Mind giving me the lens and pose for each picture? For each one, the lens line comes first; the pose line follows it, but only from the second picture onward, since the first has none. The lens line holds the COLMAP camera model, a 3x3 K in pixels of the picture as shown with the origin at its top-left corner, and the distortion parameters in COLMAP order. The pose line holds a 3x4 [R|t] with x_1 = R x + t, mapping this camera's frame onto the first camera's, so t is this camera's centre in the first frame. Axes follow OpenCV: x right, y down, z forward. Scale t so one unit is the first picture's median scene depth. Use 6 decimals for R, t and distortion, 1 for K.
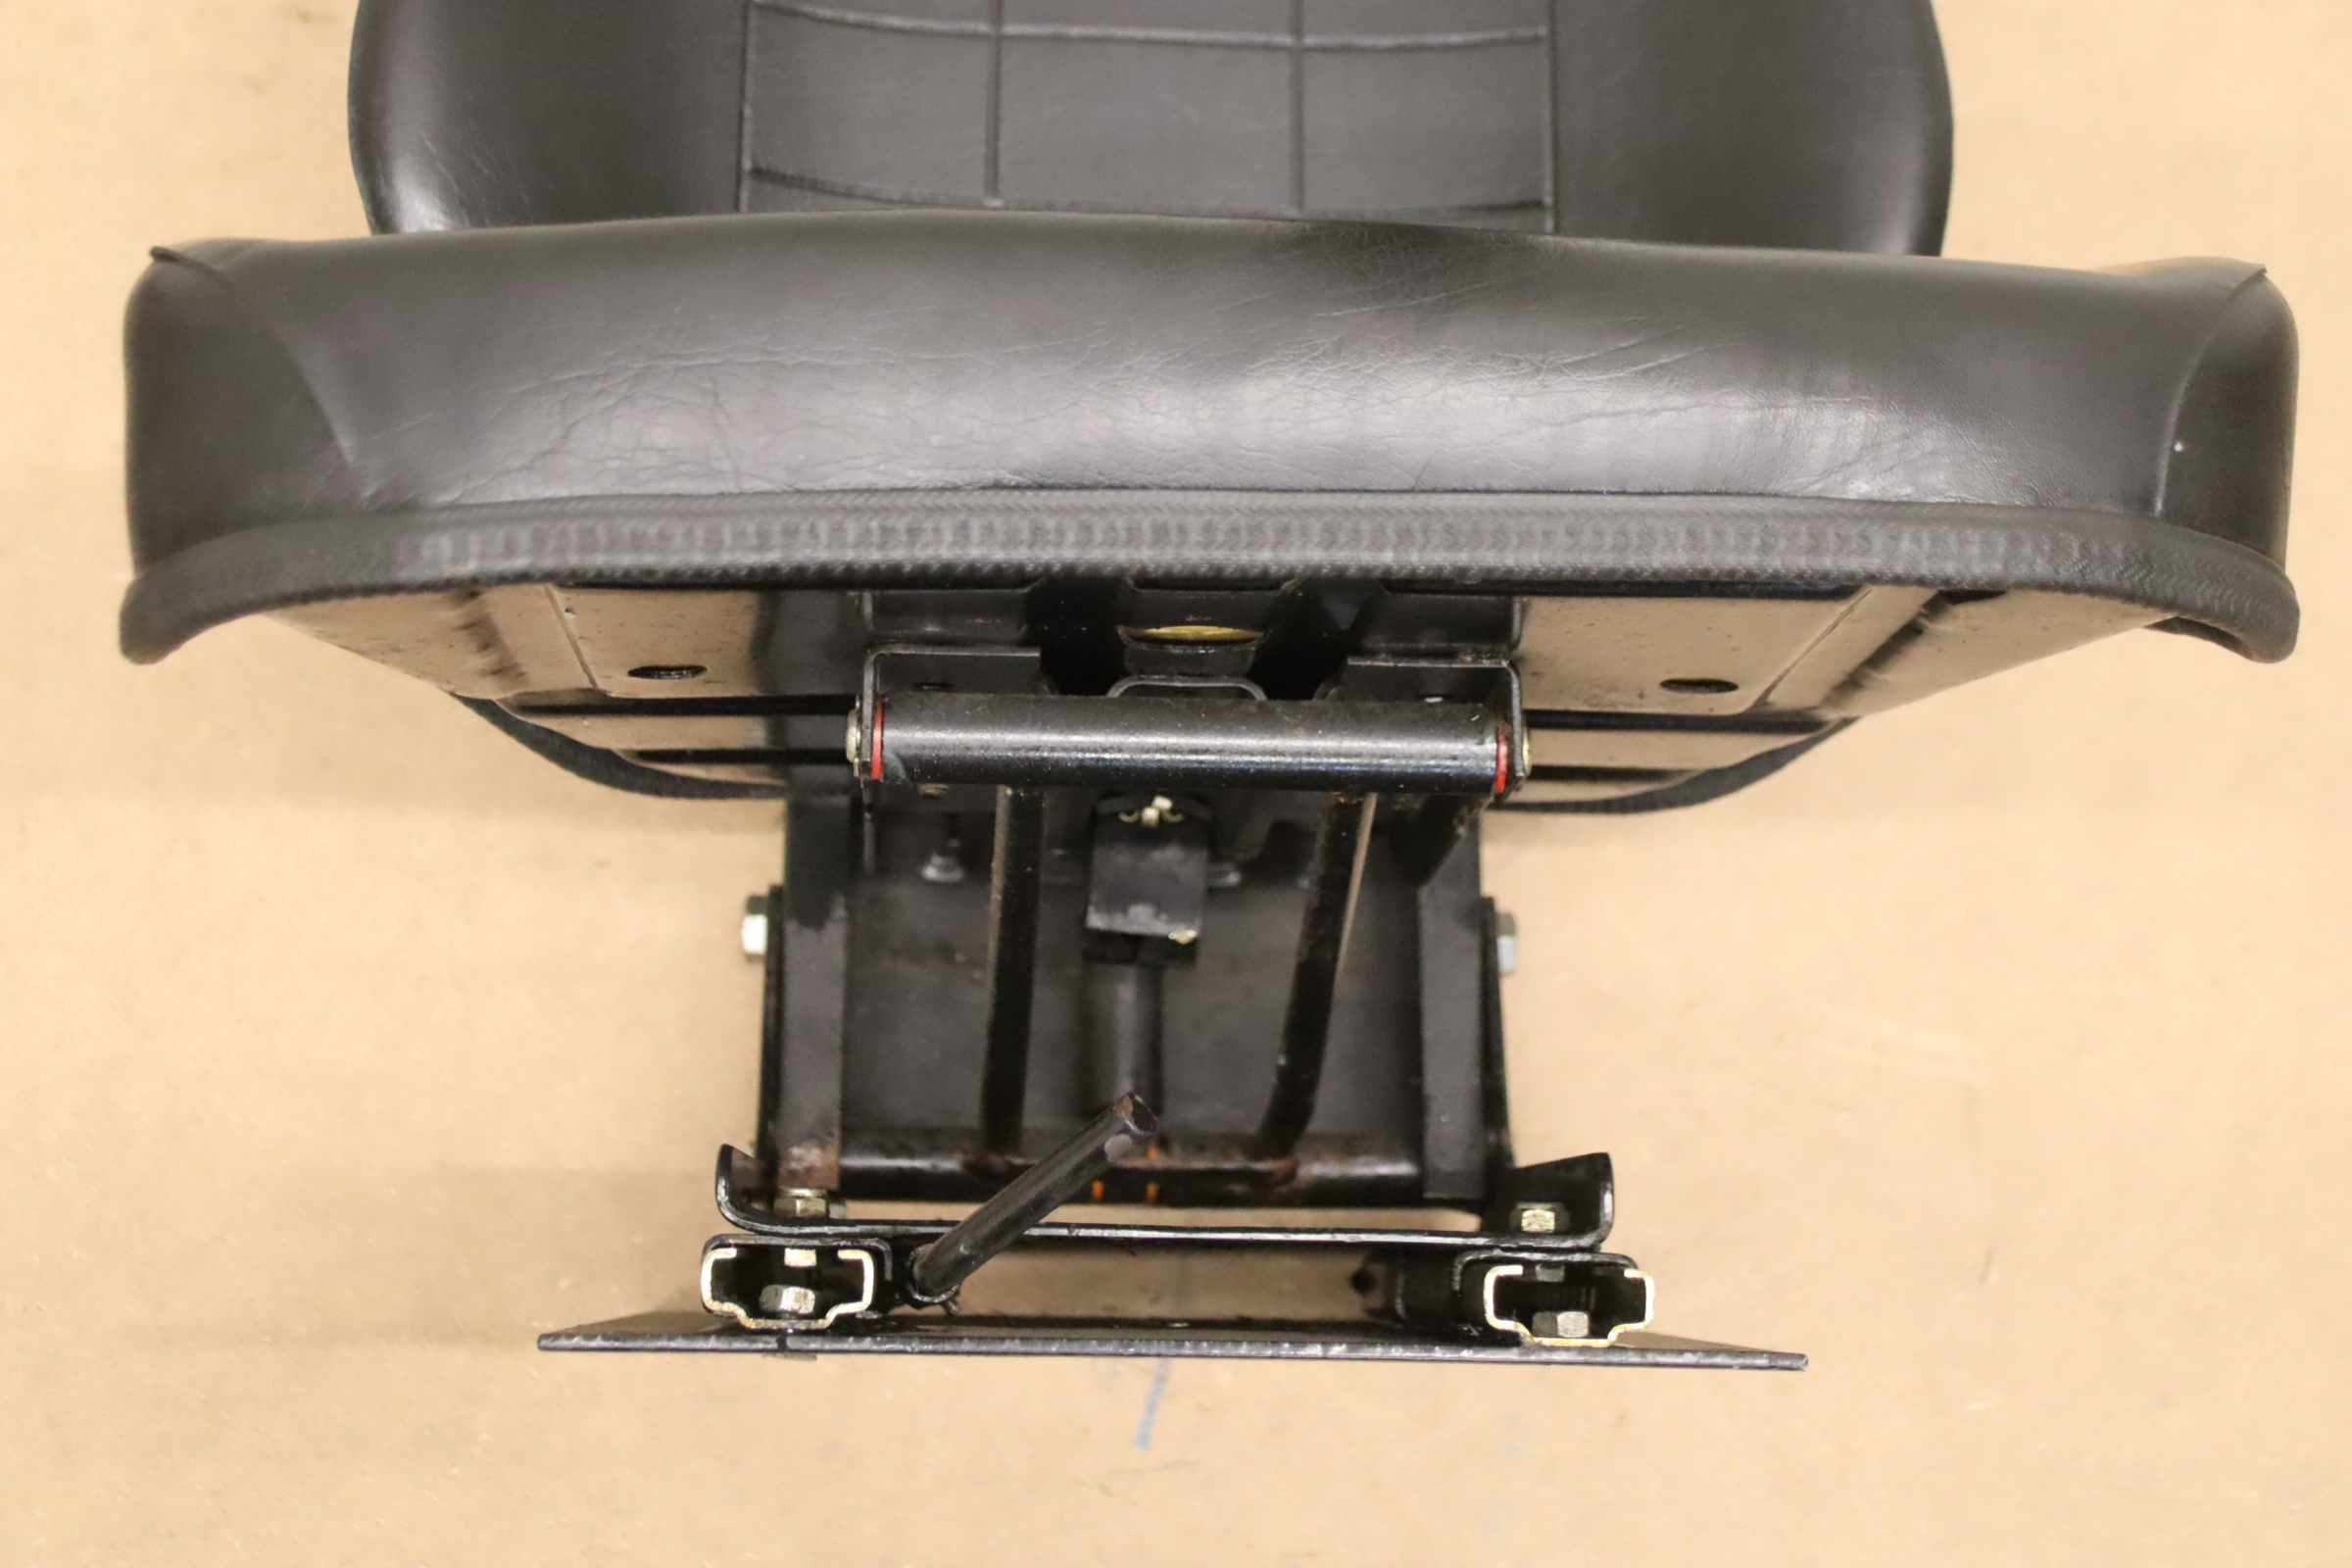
lens RADIAL K [[4257.3, 0, 1180.2], [0, 4257.3, 785.0], [0, 0, 1]] dist [0.187692, 0.000000]
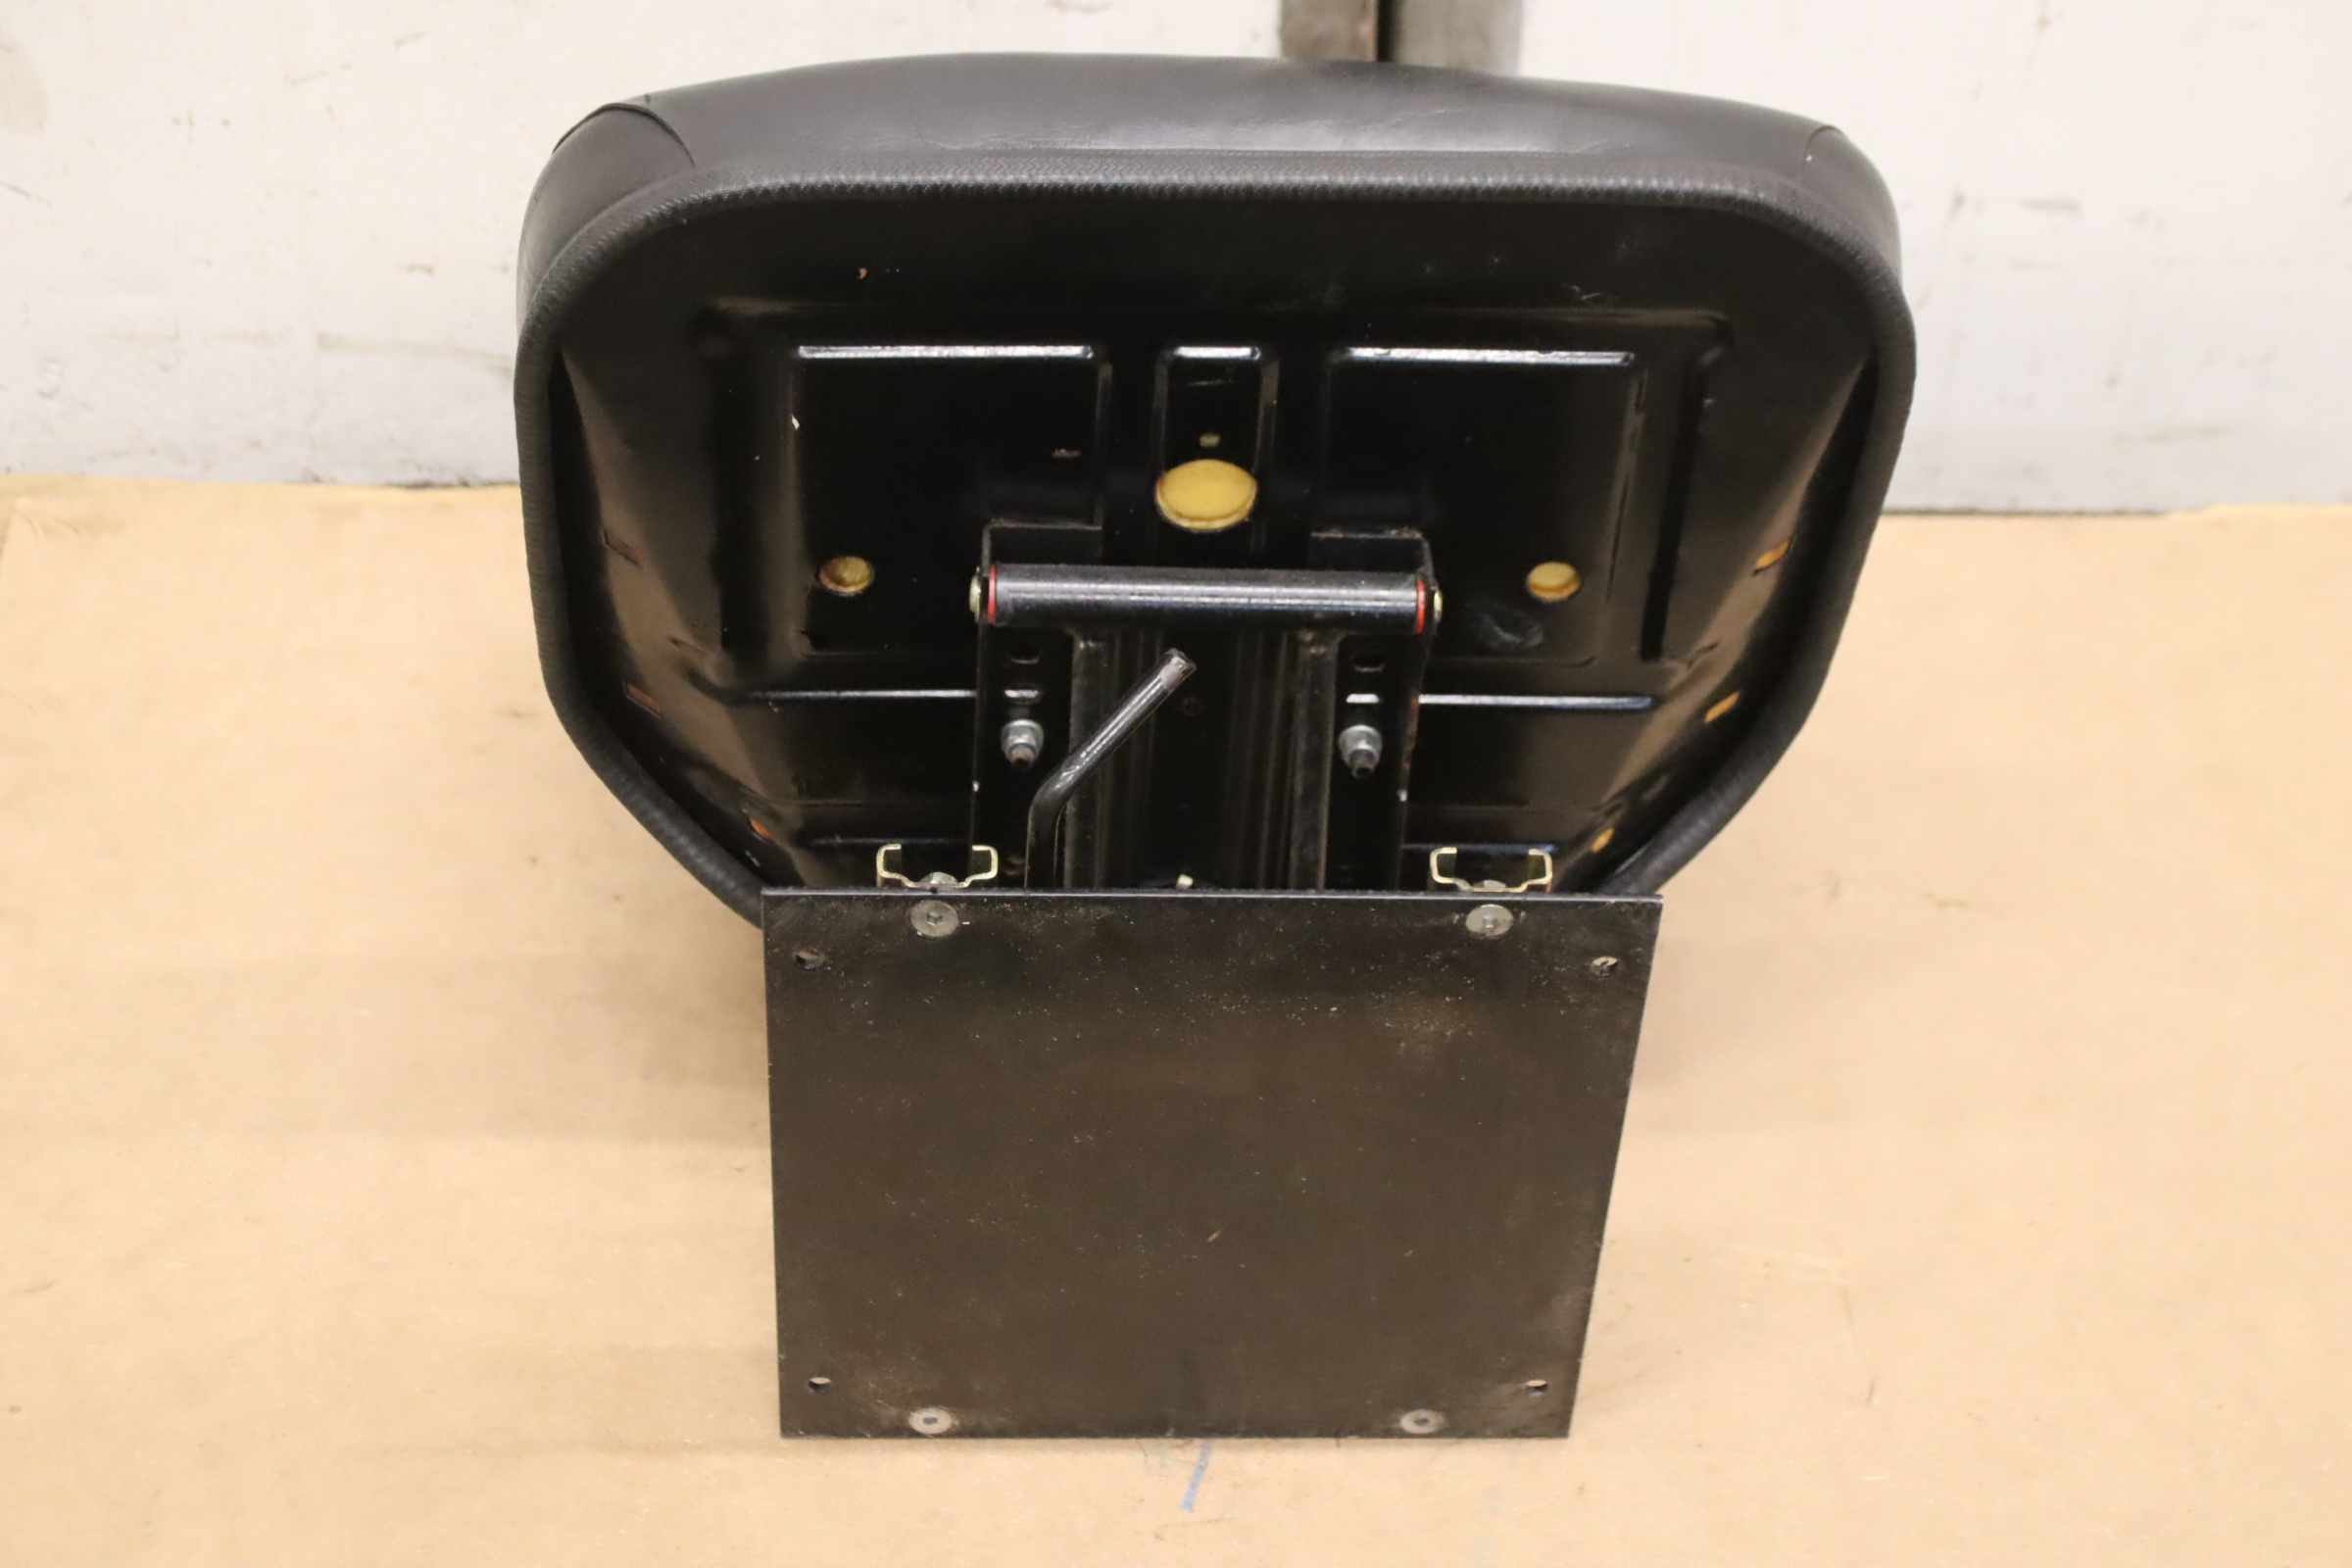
lens RADIAL K [[4970.6, 0, 1189.8], [0, 4970.6, 766.1], [0, 0, 1]] dist [0.347906, 0.000000]
pose [[0.999264, -0.030119, 0.023770, -0.035594], [0.038289, 0.822634, -0.567280, 0.785482], [-0.002468, 0.567772, 0.823182, -0.287270]]
